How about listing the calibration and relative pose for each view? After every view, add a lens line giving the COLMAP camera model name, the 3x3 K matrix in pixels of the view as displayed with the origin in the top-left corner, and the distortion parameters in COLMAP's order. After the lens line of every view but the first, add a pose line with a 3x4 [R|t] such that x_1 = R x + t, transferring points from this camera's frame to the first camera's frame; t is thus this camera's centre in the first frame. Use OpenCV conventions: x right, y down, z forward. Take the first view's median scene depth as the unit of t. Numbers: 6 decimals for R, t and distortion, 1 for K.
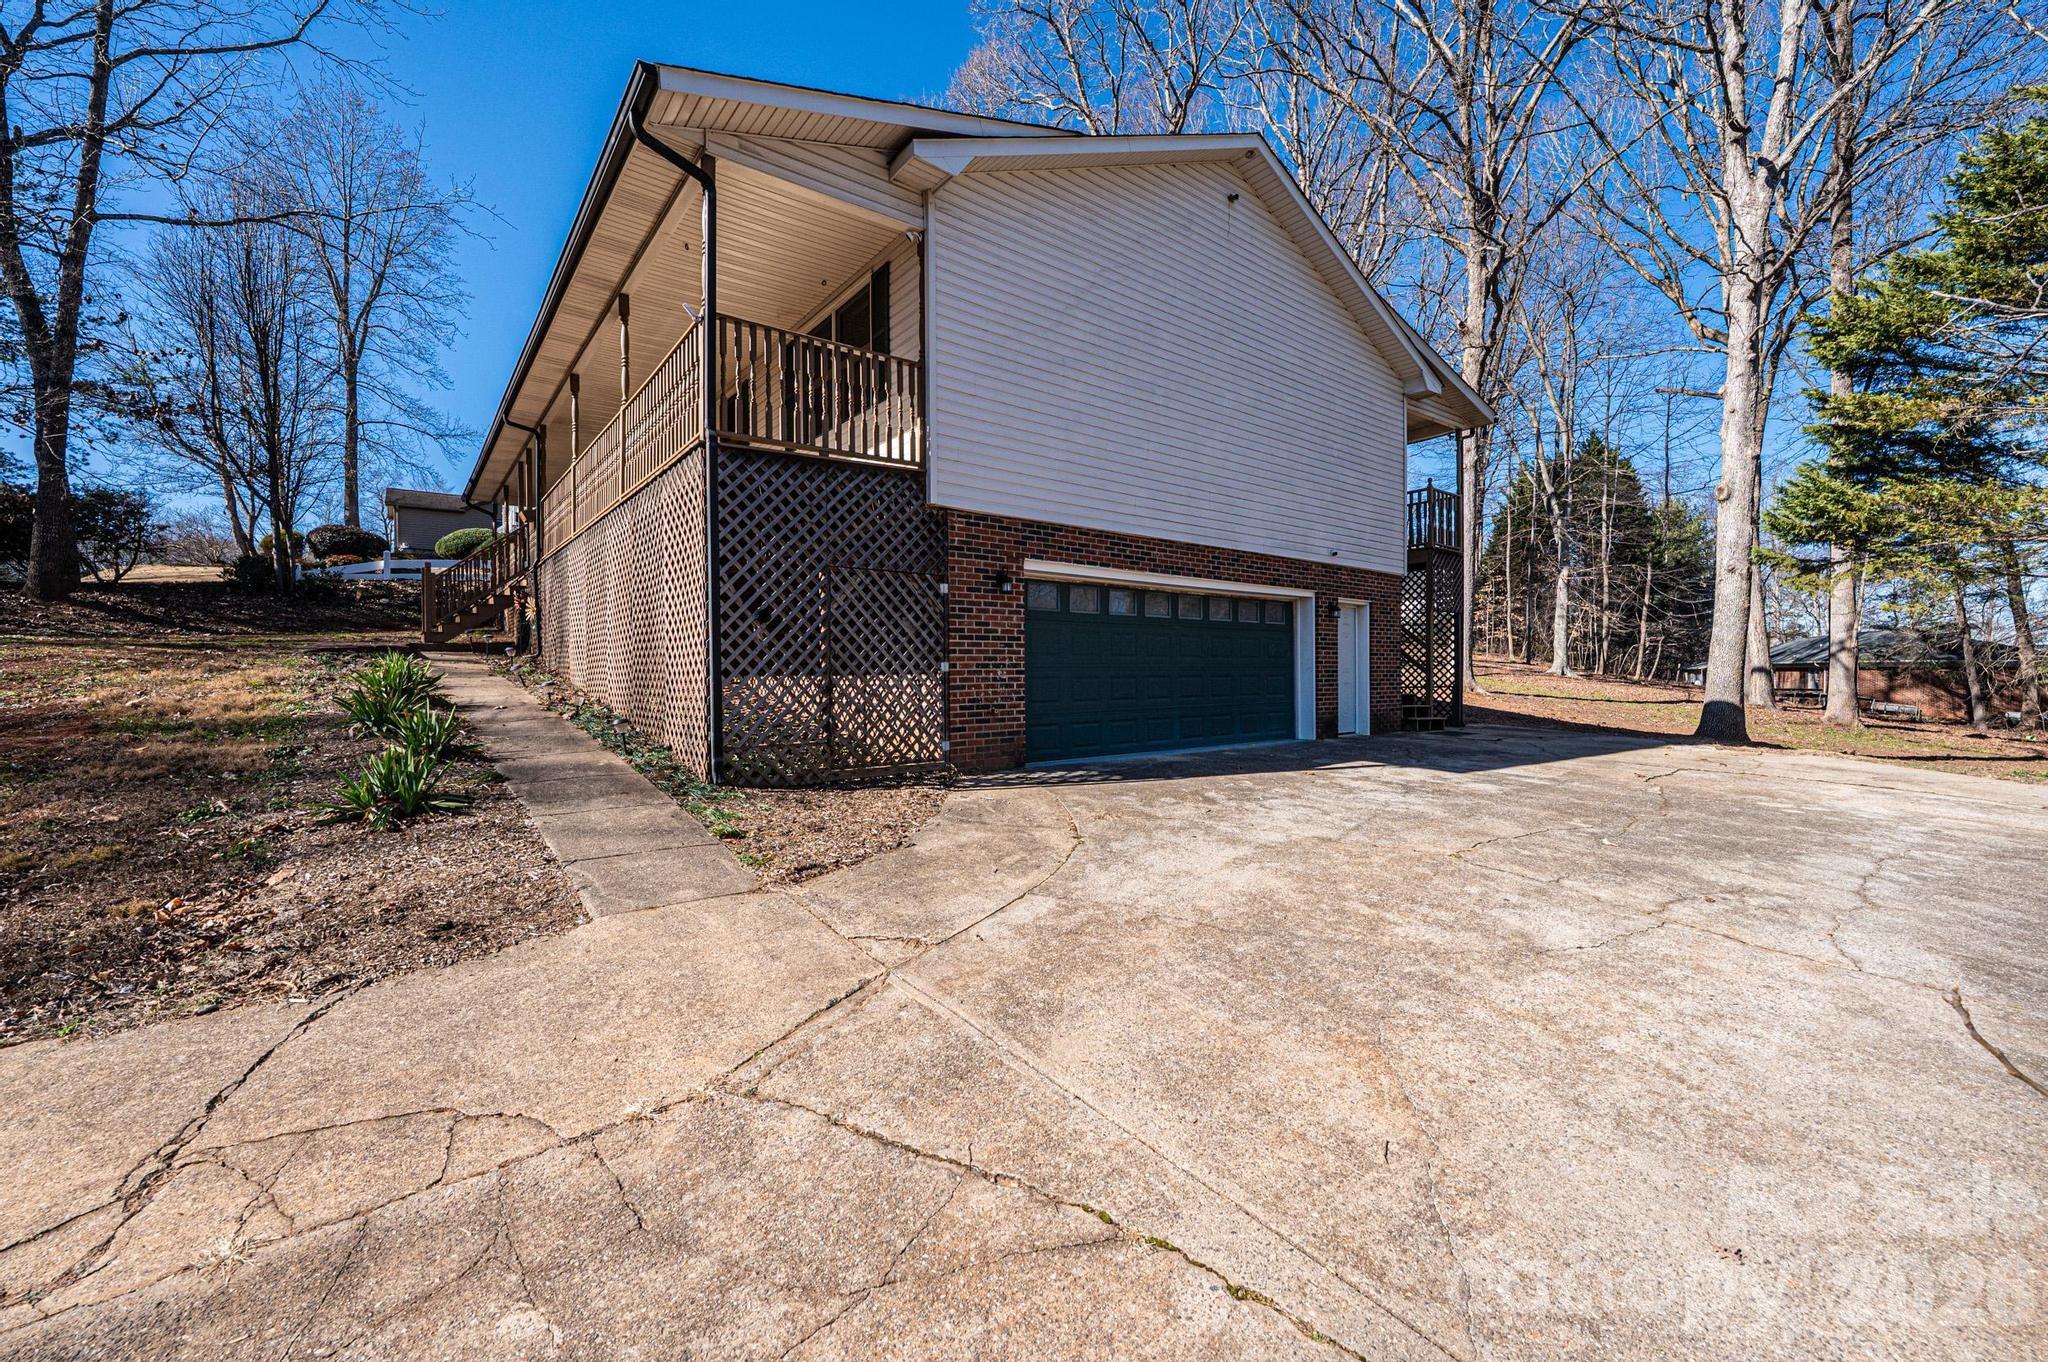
lens RADIAL K [[796.8, 0, 1023.6], [0, 796.8, 673.6], [0, 0, 1]] dist [-0.001883, -0.000212]
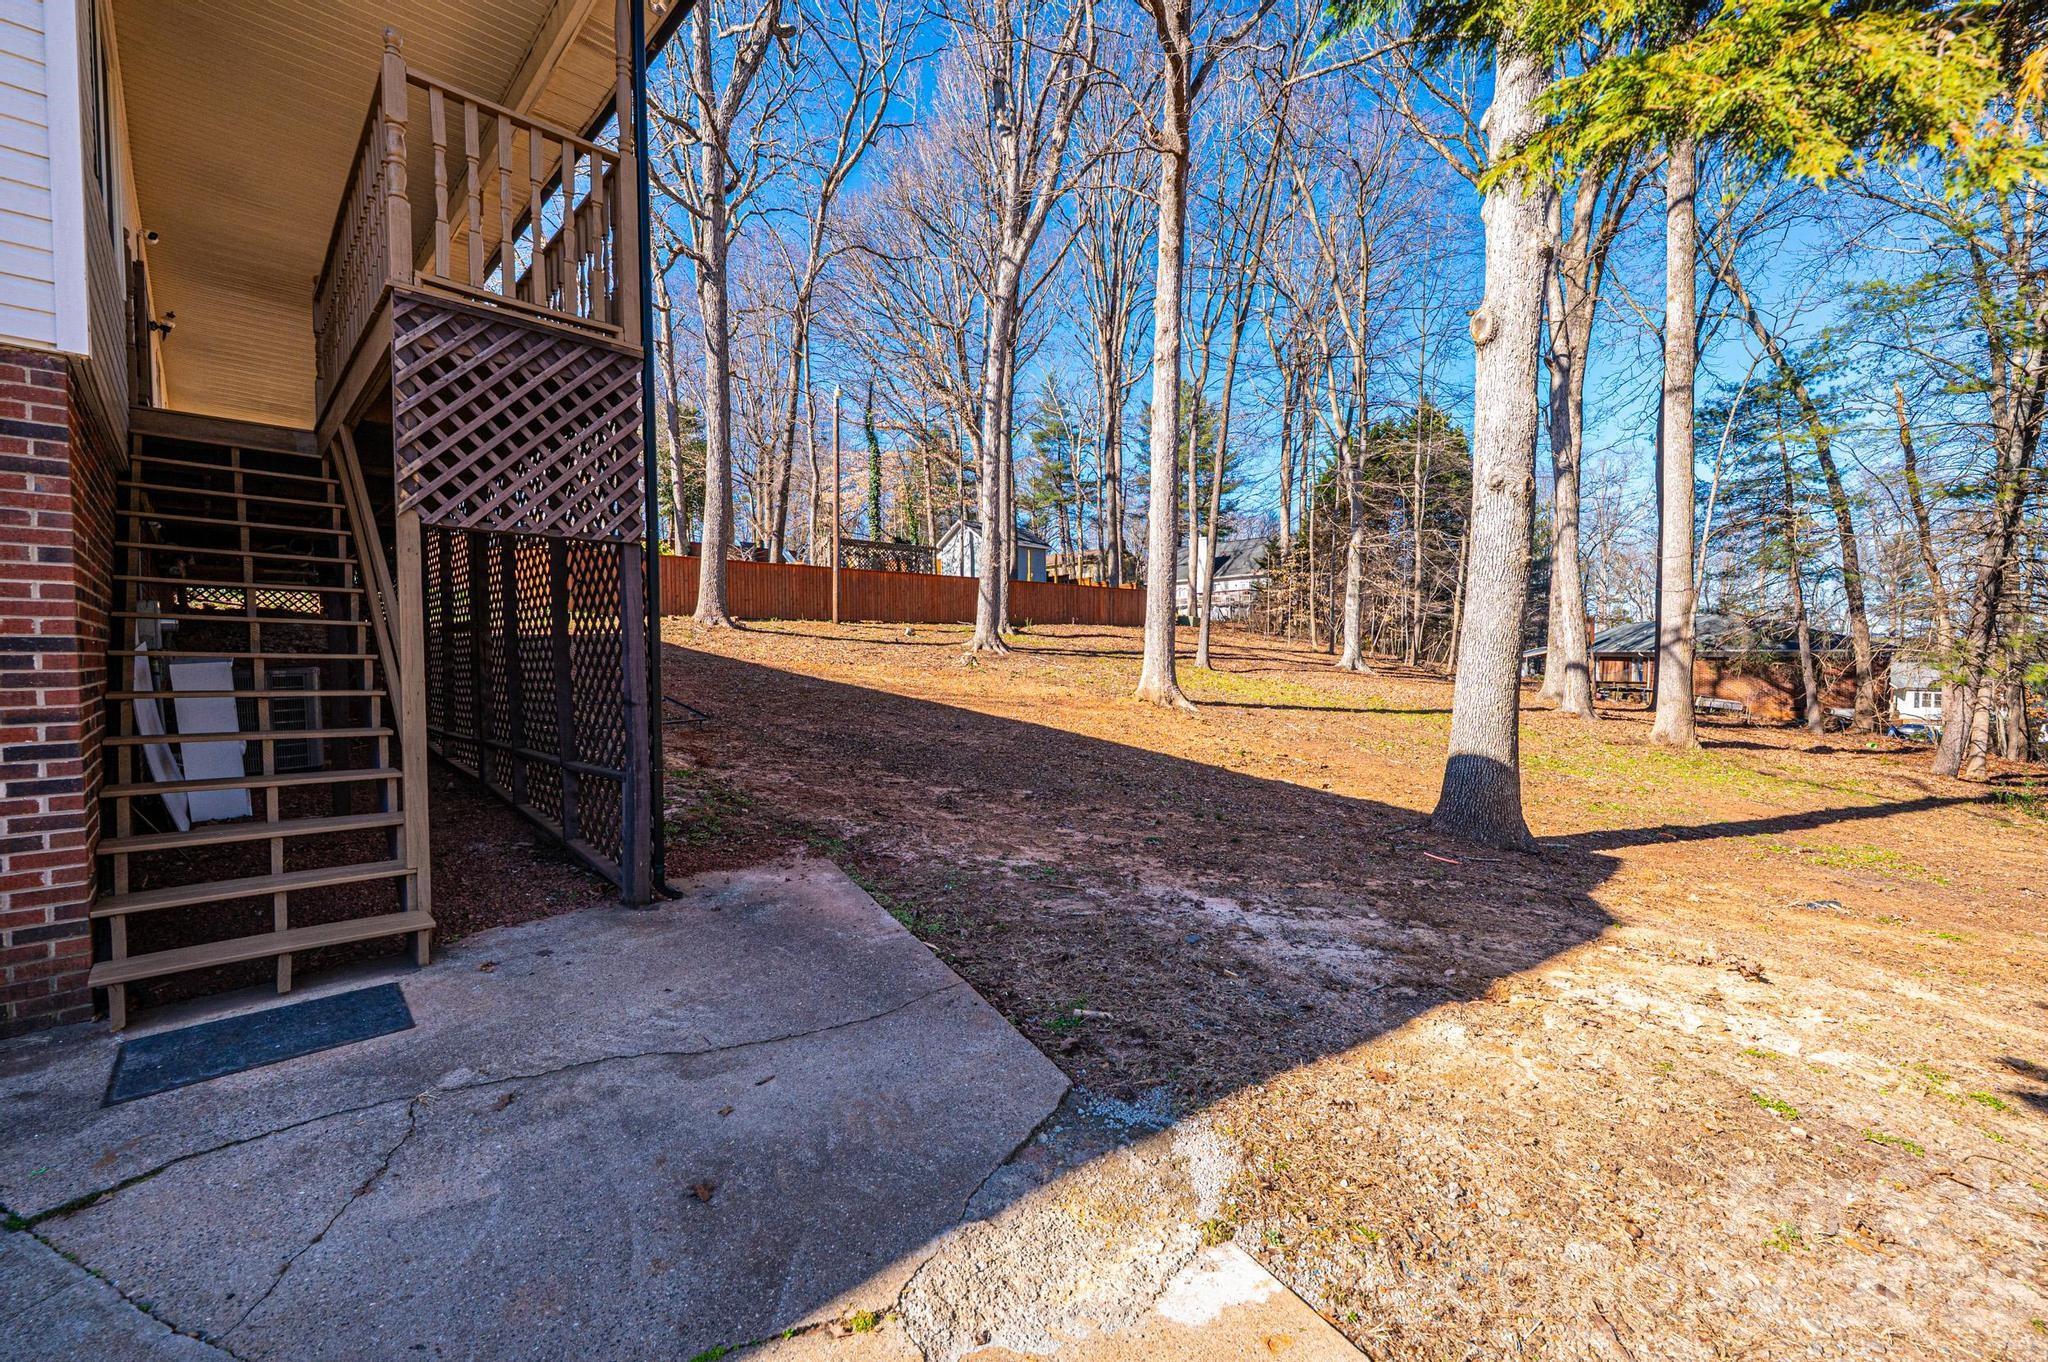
lens RADIAL K [[796.8, 0, 1015.8], [0, 796.8, 673.1], [0, 0, 1]] dist [-0.001883, -0.000212]
pose [[0.992721, -0.003326, 0.120388, 0.250593], [0.000681, 0.999758, 0.022003, -0.012356], [-0.120432, -0.021761, 0.992483, 0.255817]]
